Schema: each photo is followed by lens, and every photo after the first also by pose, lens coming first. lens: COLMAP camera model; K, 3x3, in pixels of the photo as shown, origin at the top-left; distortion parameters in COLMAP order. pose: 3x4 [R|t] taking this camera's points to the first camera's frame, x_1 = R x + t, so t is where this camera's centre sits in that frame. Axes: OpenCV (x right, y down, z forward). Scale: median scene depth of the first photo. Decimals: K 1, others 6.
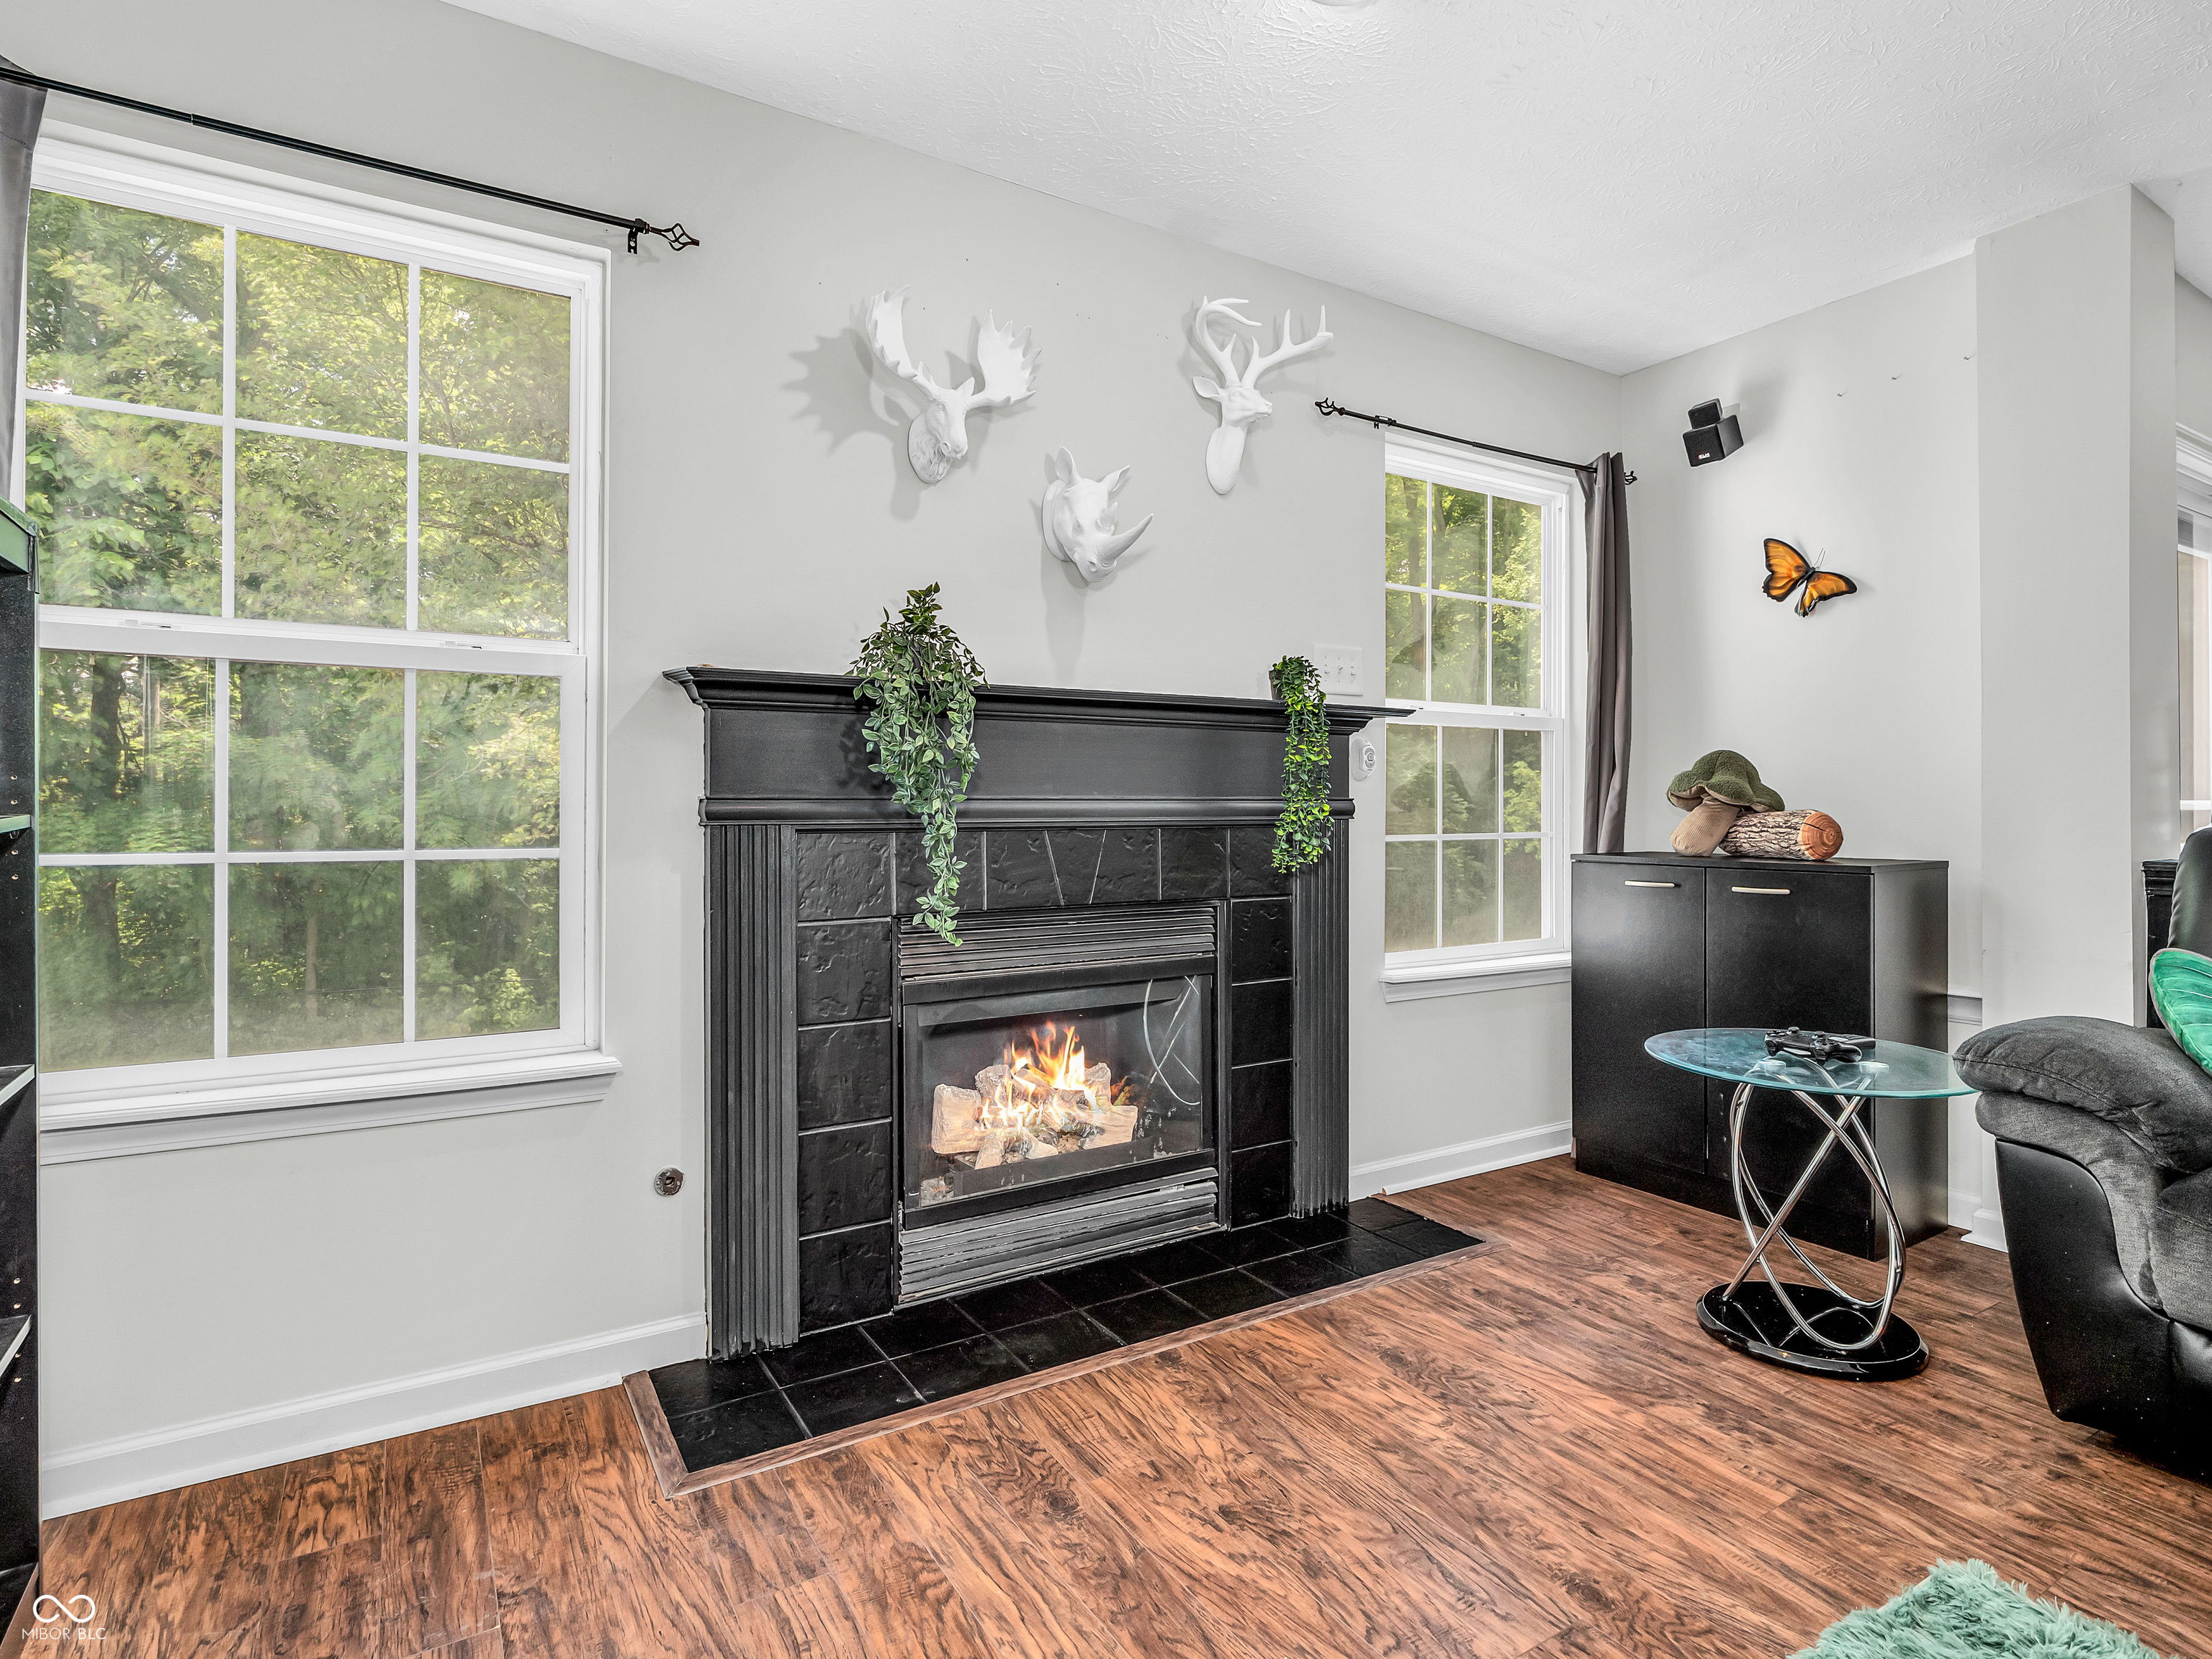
lens RADIAL K [[1119.4, 0, 1107.5], [0, 1119.4, 816.4], [0, 0, 1]] dist [-0.011475, 0.000368]
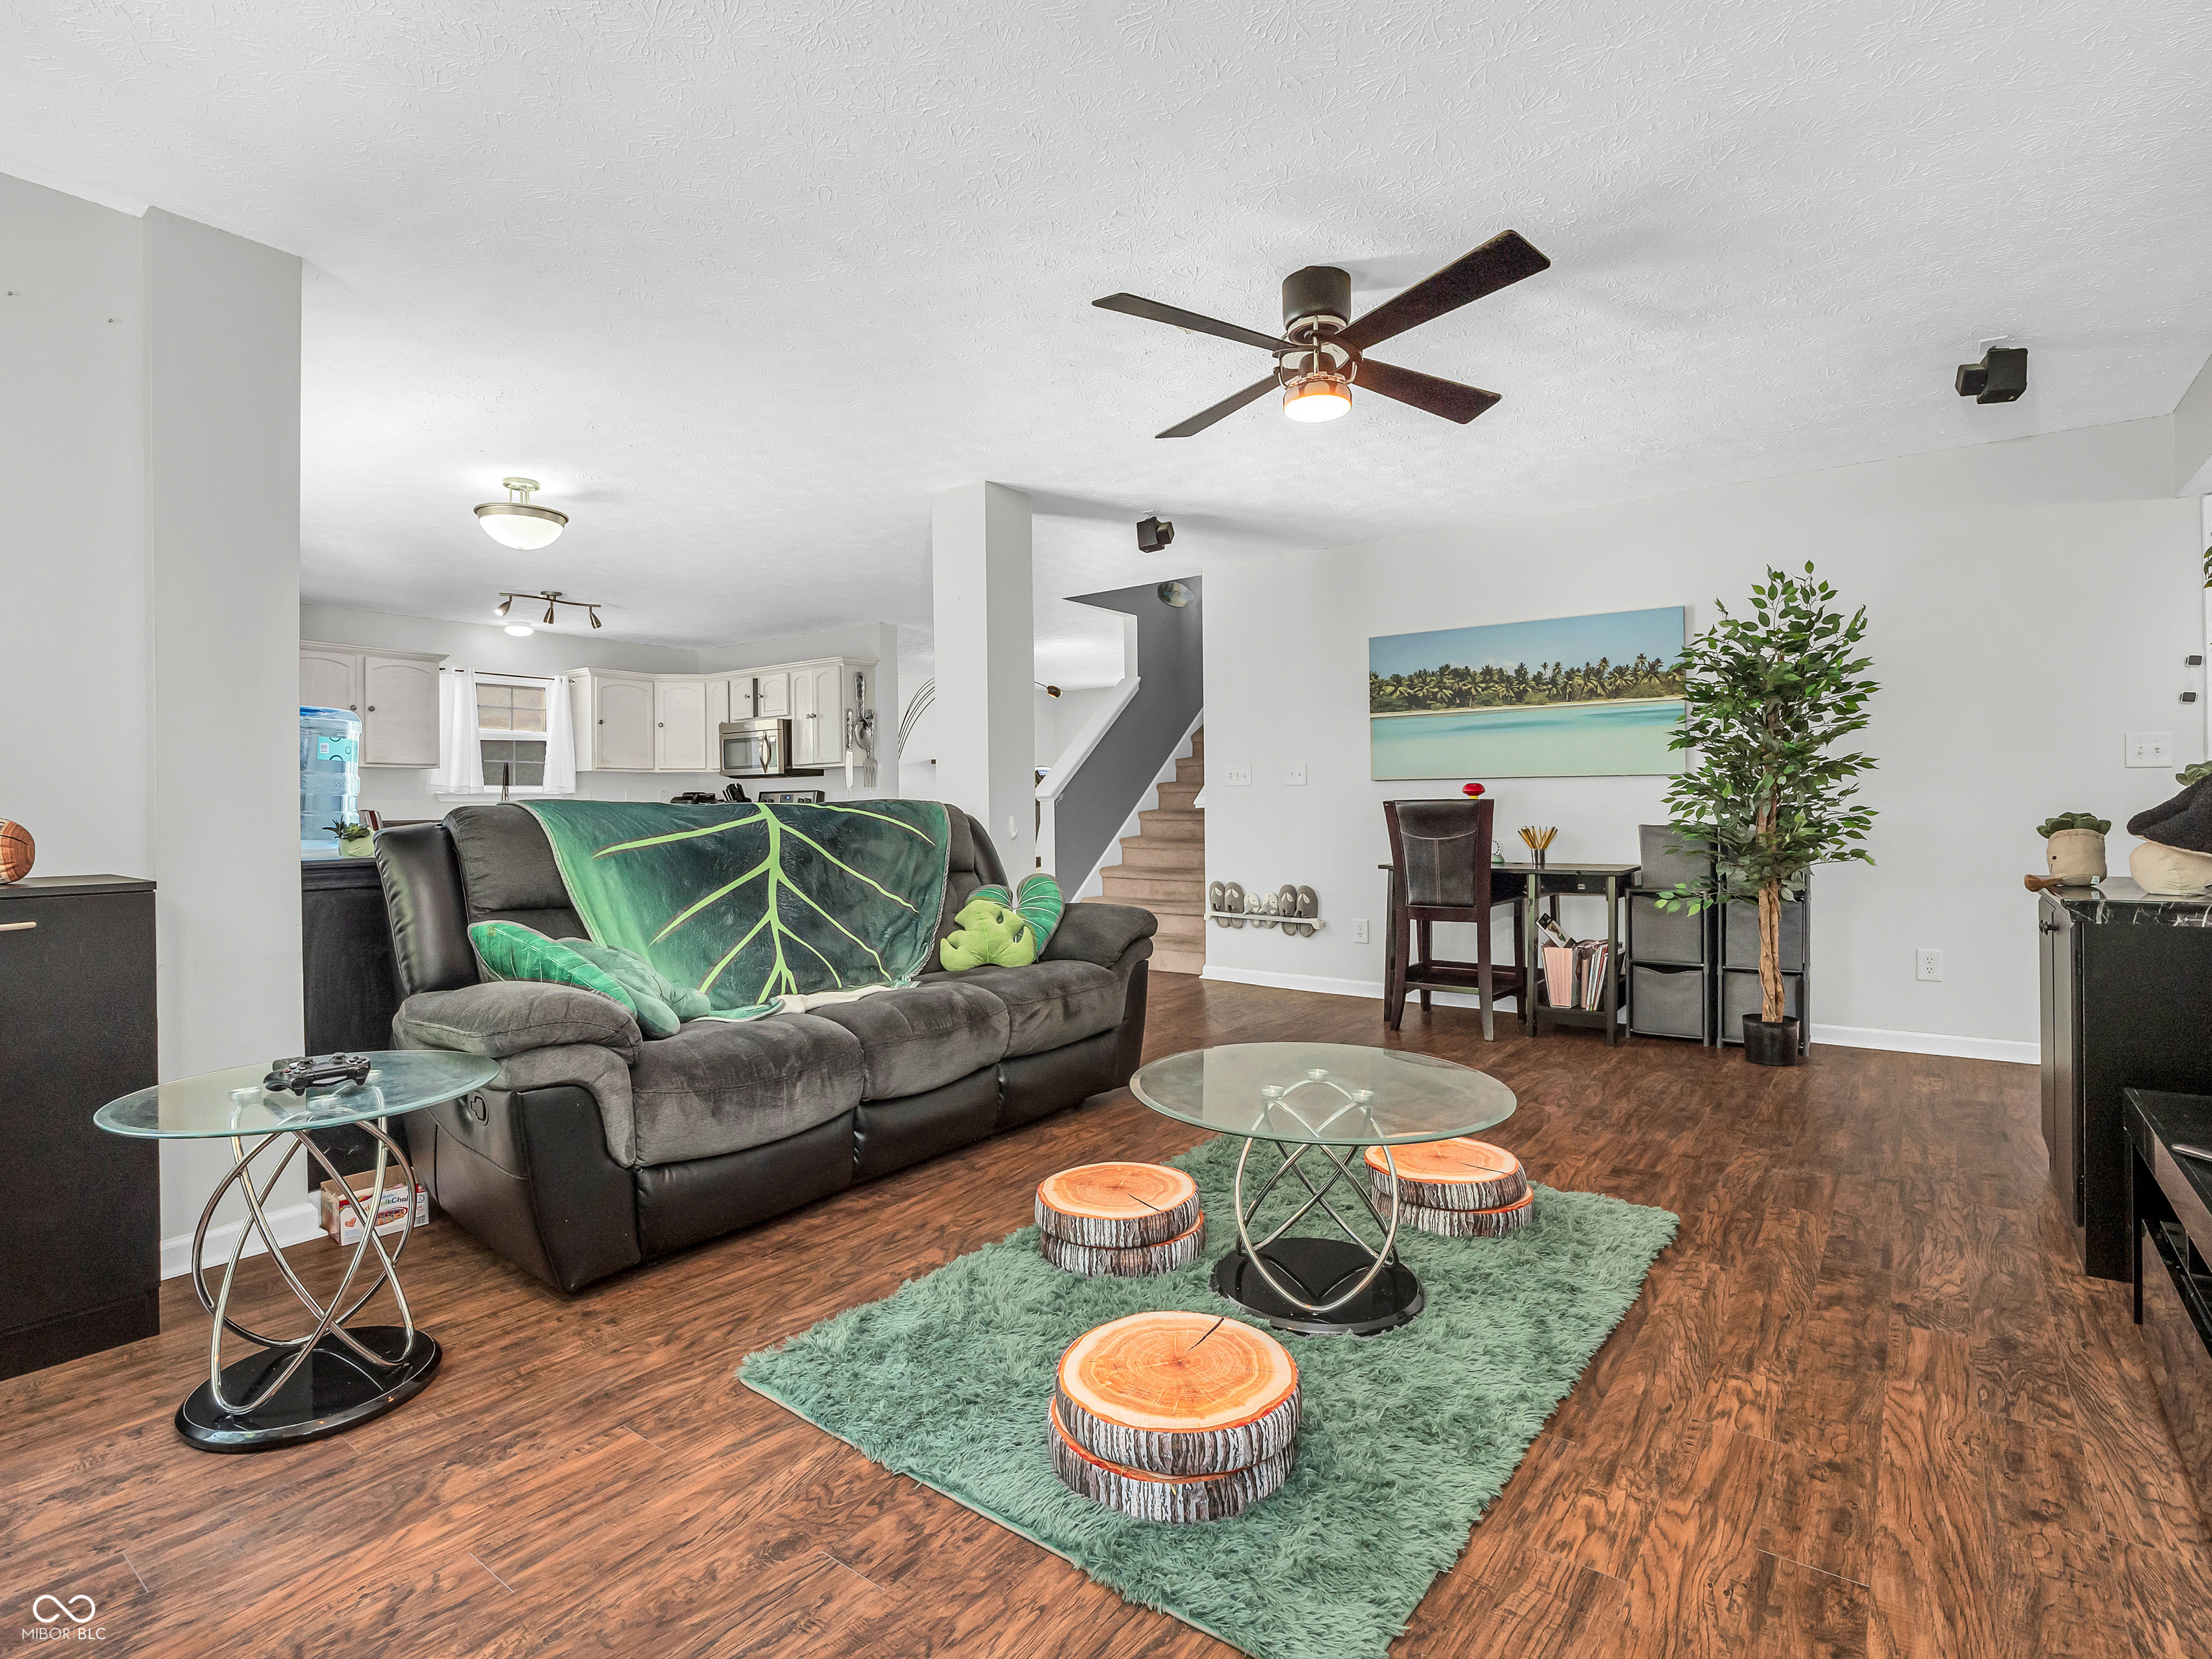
lens RADIAL K [[1119.4, 0, 1111.5], [0, 1119.4, 816.4], [0, 0, 1]] dist [-0.011475, 0.000368]
pose [[-0.372680, -0.000305, 0.927960, -0.459817], [0.014261, 0.999880, 0.006056, 0.008541], [-0.927850, 0.015491, -0.372631, 0.773836]]
